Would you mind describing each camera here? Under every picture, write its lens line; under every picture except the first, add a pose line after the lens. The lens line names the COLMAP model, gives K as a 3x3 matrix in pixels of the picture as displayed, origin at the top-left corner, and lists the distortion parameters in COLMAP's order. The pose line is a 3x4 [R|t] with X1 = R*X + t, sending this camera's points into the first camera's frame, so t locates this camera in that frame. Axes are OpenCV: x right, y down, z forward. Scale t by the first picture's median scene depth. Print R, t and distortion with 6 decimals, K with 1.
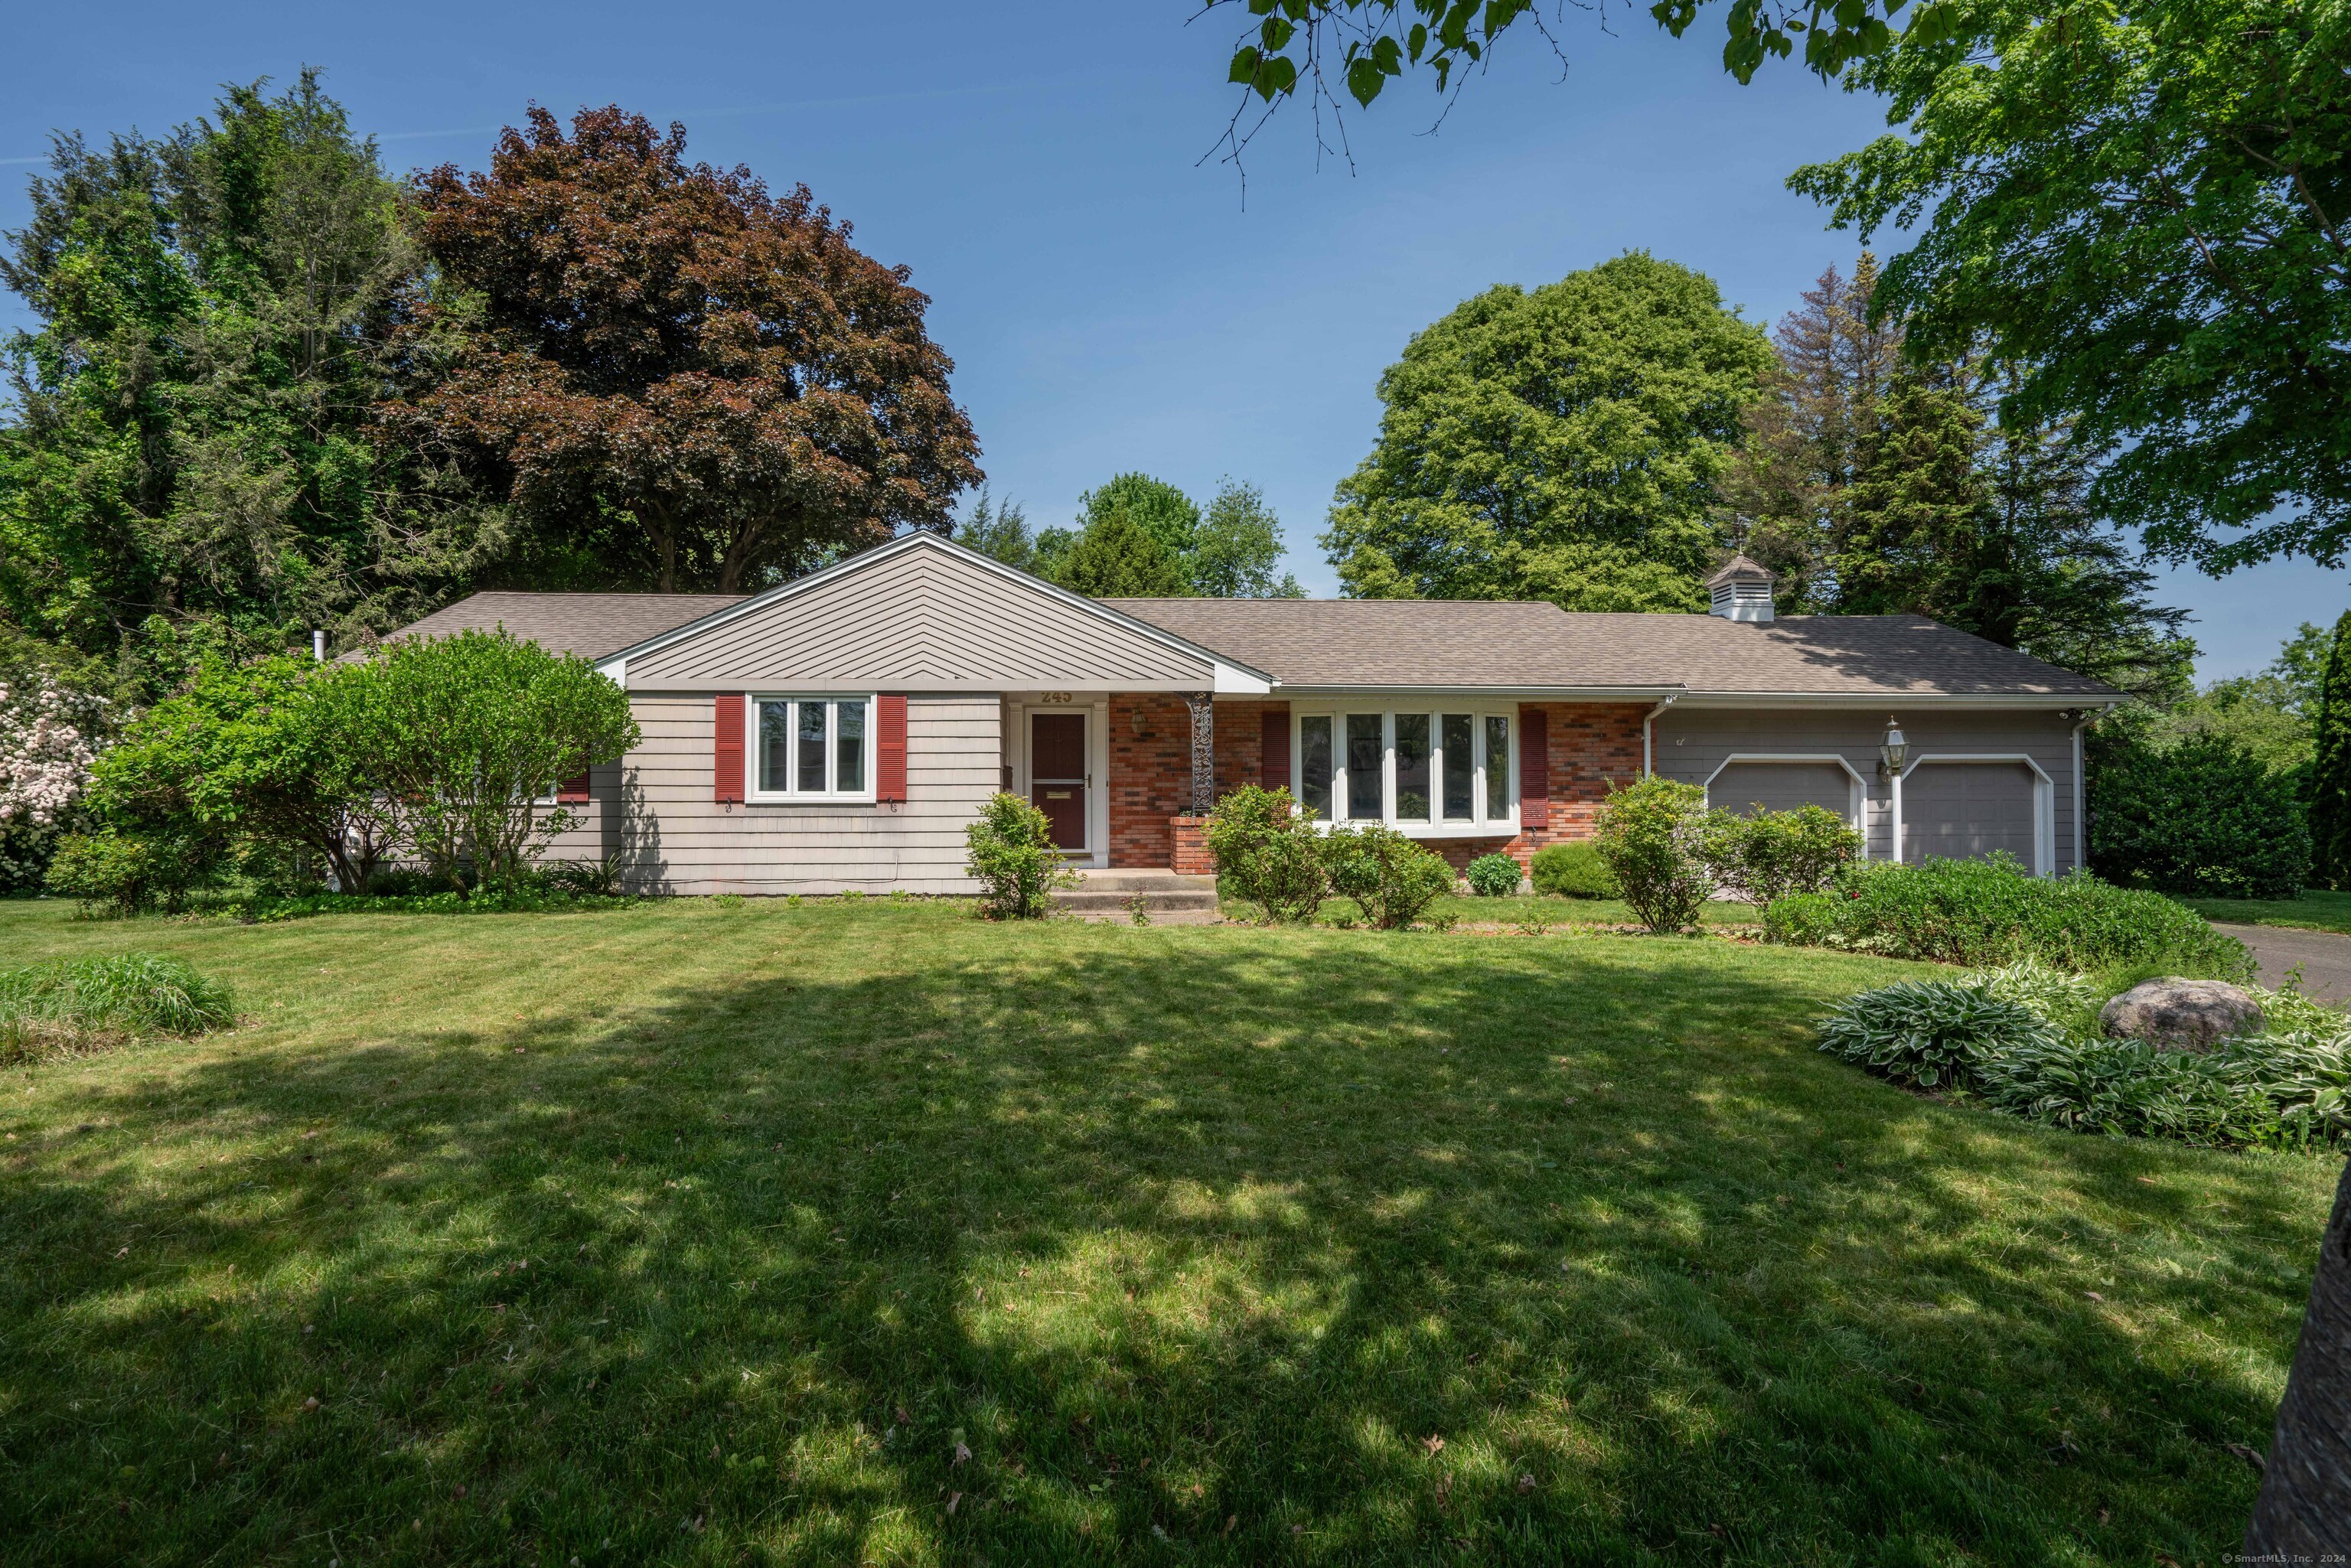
lens RADIAL K [[1209.0, 0, 1175.5], [0, 1209.0, 784.0], [0, 0, 1]] dist [-0.042993, 0.018161]
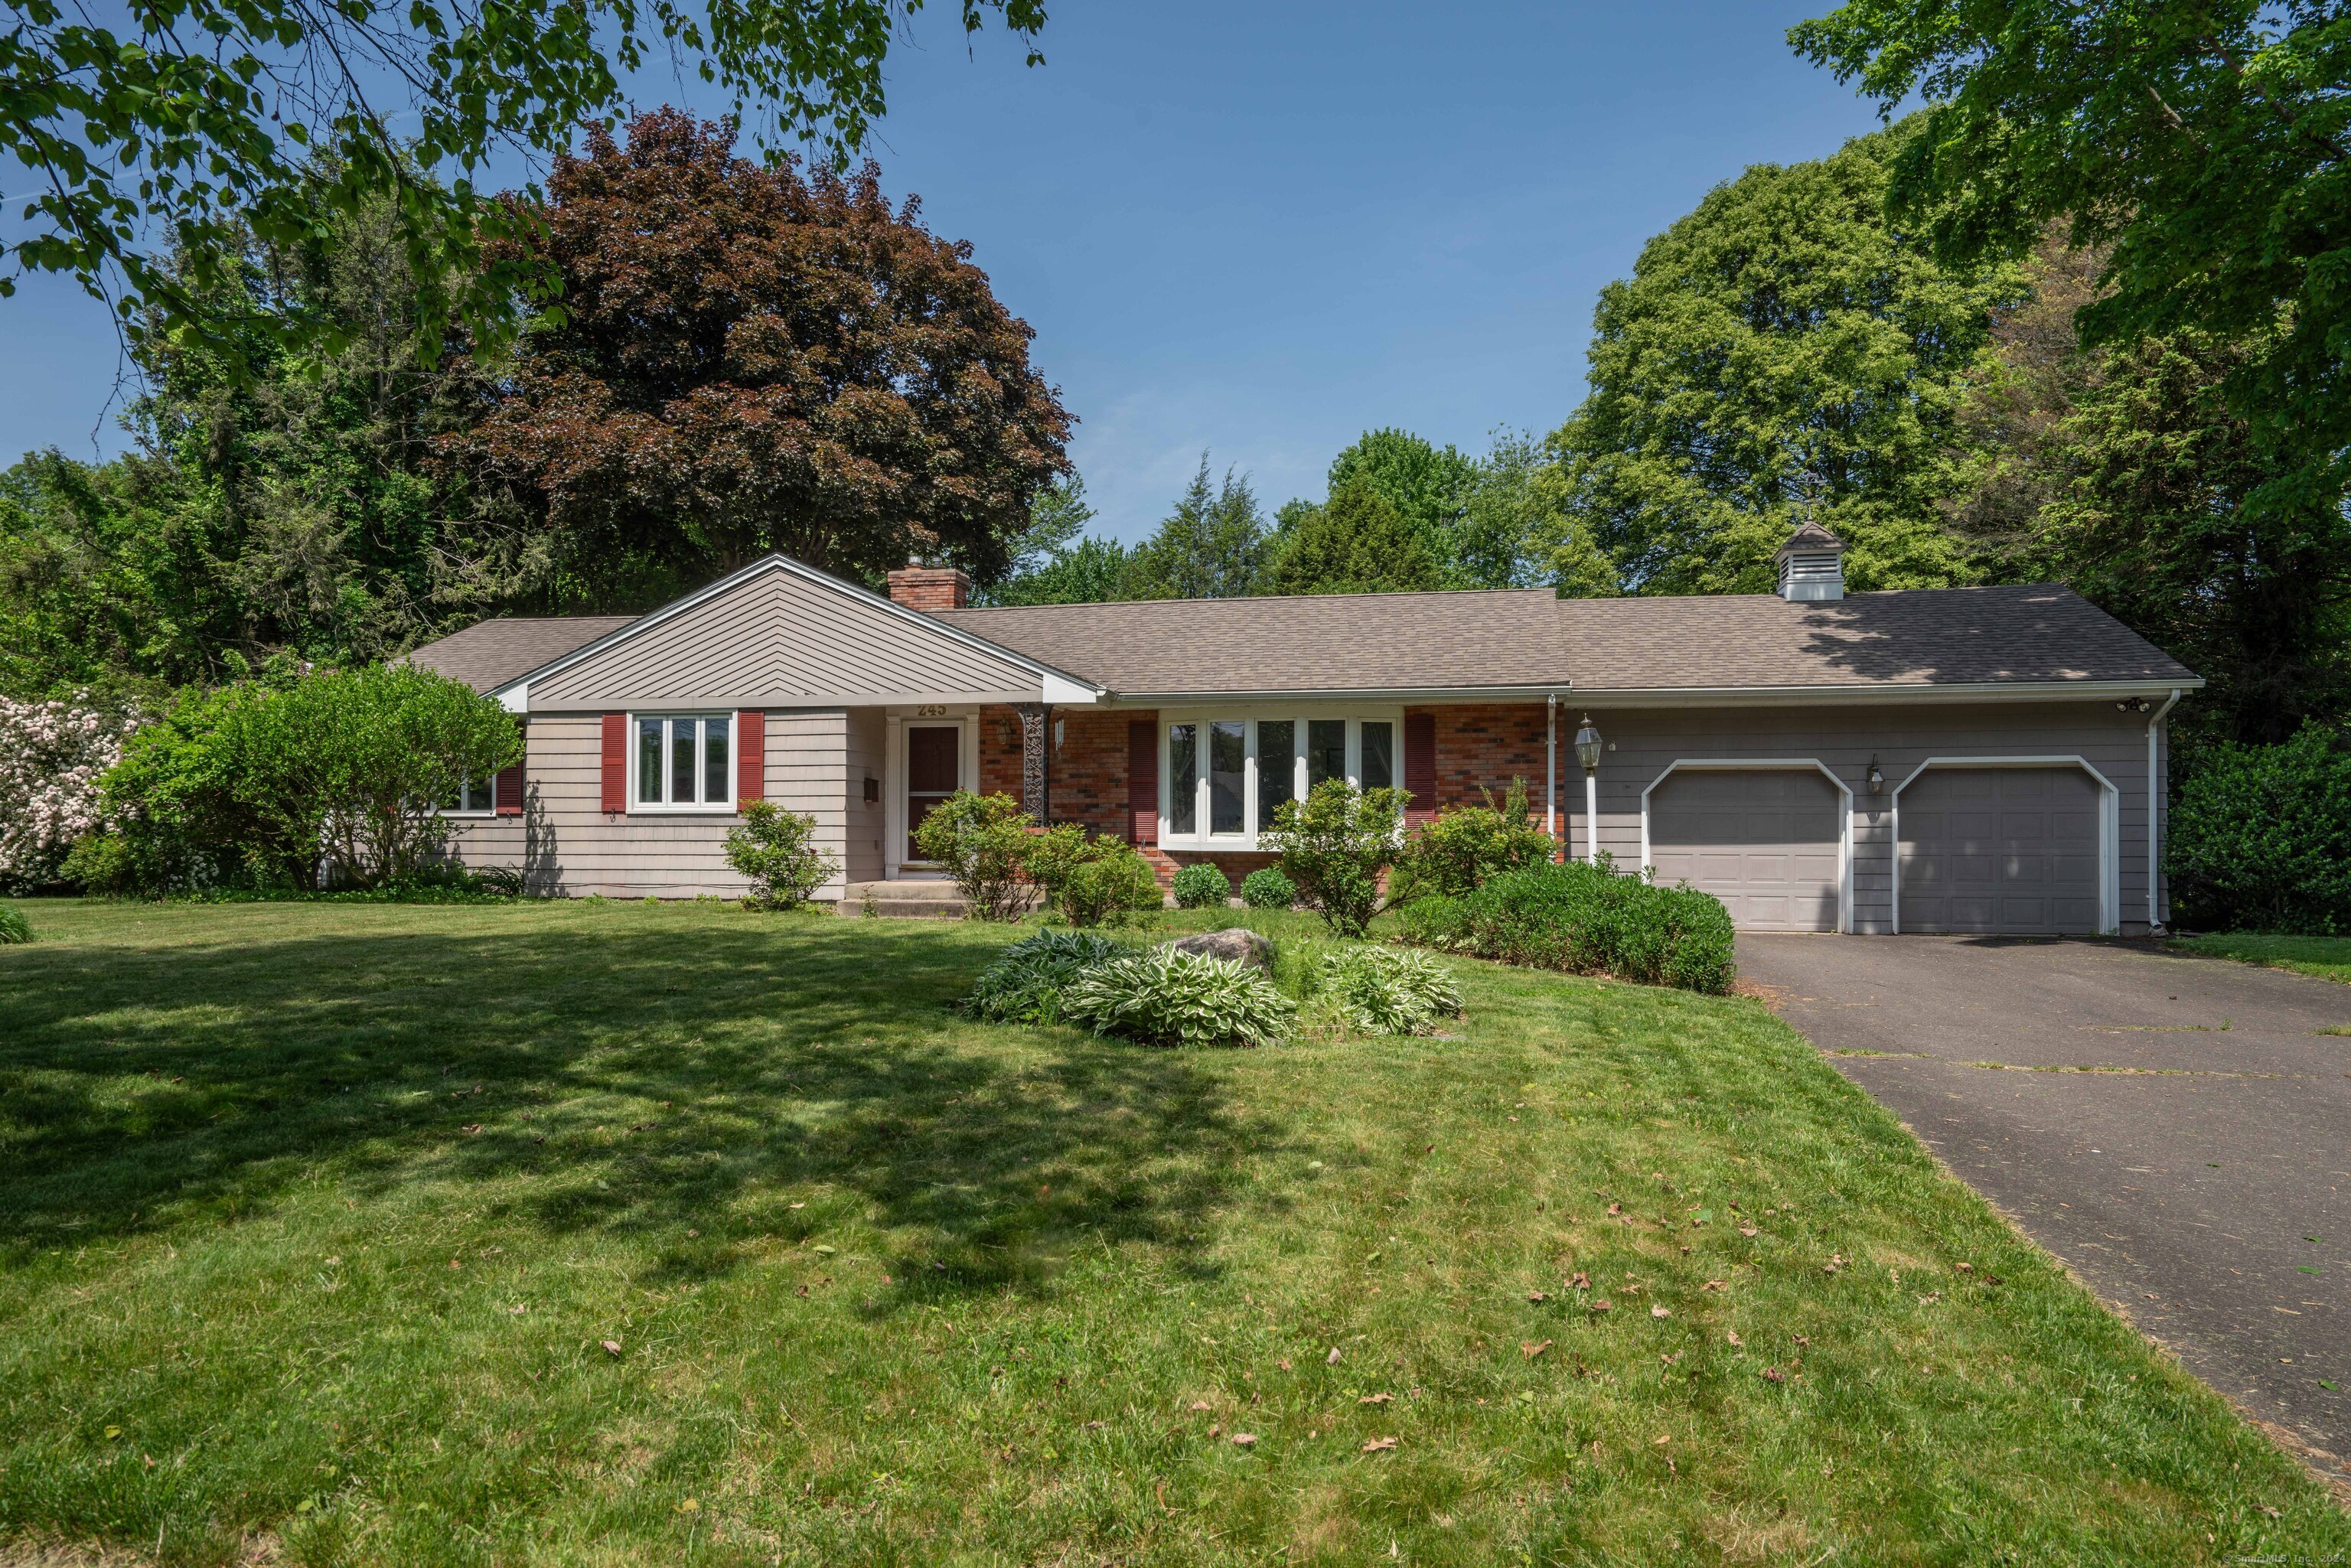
lens RADIAL K [[1565.2, 0, 1175.3], [0, 1565.2, 827.3], [0, 0, 1]] dist [-0.001126, -0.000379]
pose [[0.963808, 0.000773, -0.266595, 0.339683], [0.000417, 0.999990, 0.004404, 0.015356], [0.266595, -0.004356, 0.963799, -0.156170]]
